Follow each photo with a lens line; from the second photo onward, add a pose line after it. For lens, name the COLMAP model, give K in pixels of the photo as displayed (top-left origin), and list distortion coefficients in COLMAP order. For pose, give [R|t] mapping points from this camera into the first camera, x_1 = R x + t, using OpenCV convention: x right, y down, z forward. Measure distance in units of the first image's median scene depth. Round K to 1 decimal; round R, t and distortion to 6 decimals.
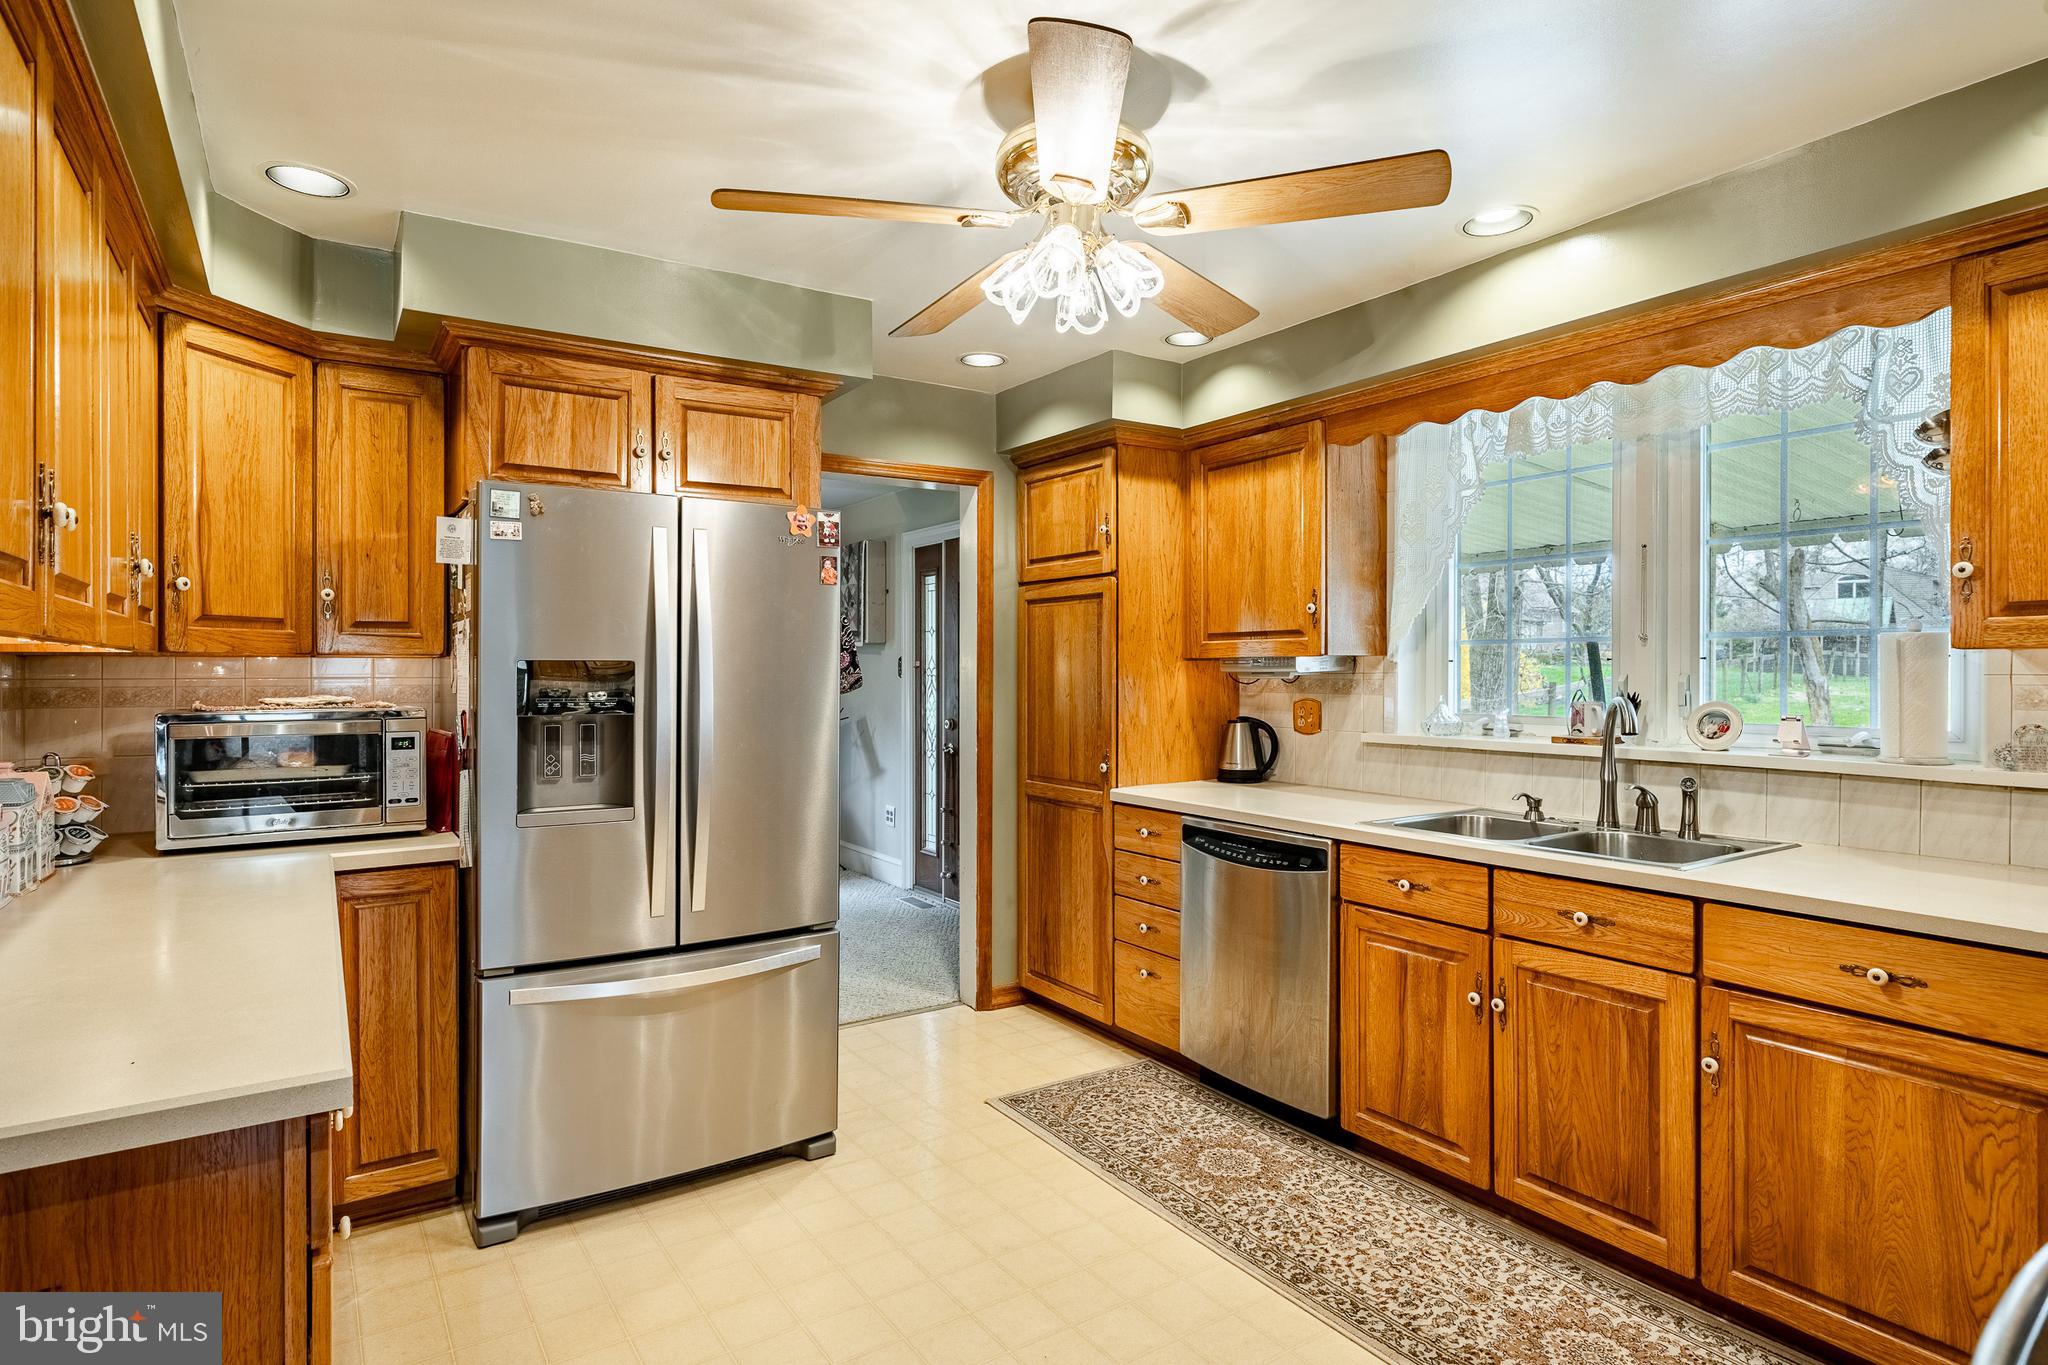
lens RADIAL K [[1055.4, 0, 1025.5], [0, 1055.4, 673.3], [0, 0, 1]] dist [-0.000235, 0.000675]
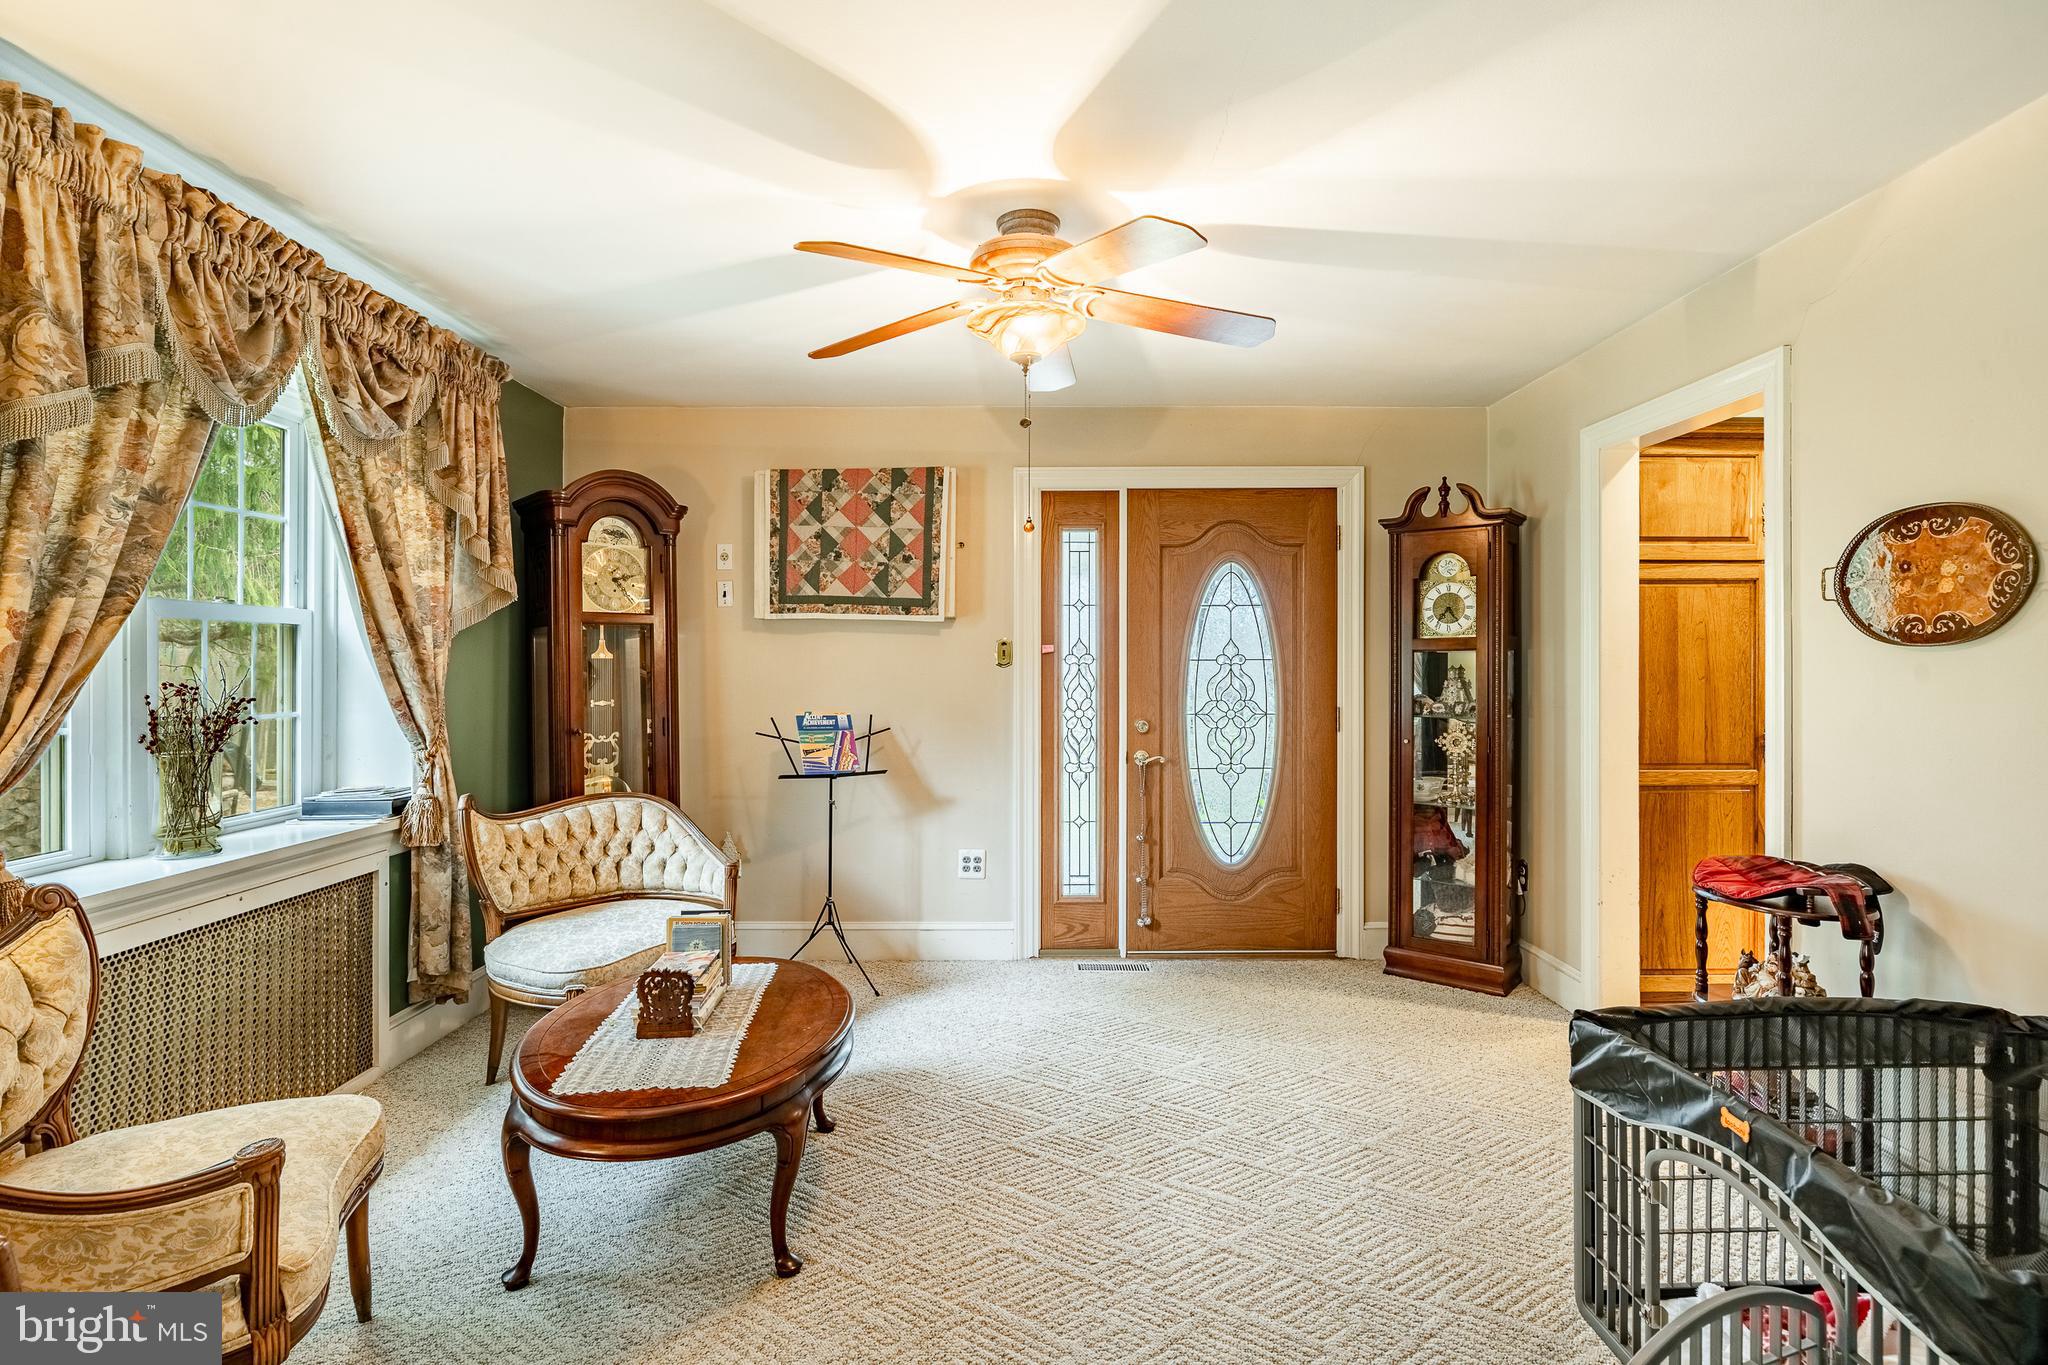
lens RADIAL K [[1007.5, 0, 1022.1], [0, 1007.5, 674.9], [0, 0, 1]] dist [-0.002089, 0.000063]
pose [[0.564021, -0.003539, 0.825753, -0.847017], [0.004896, 0.999988, 0.000942, 0.010279], [-0.825746, 0.003512, 0.564032, 0.762526]]
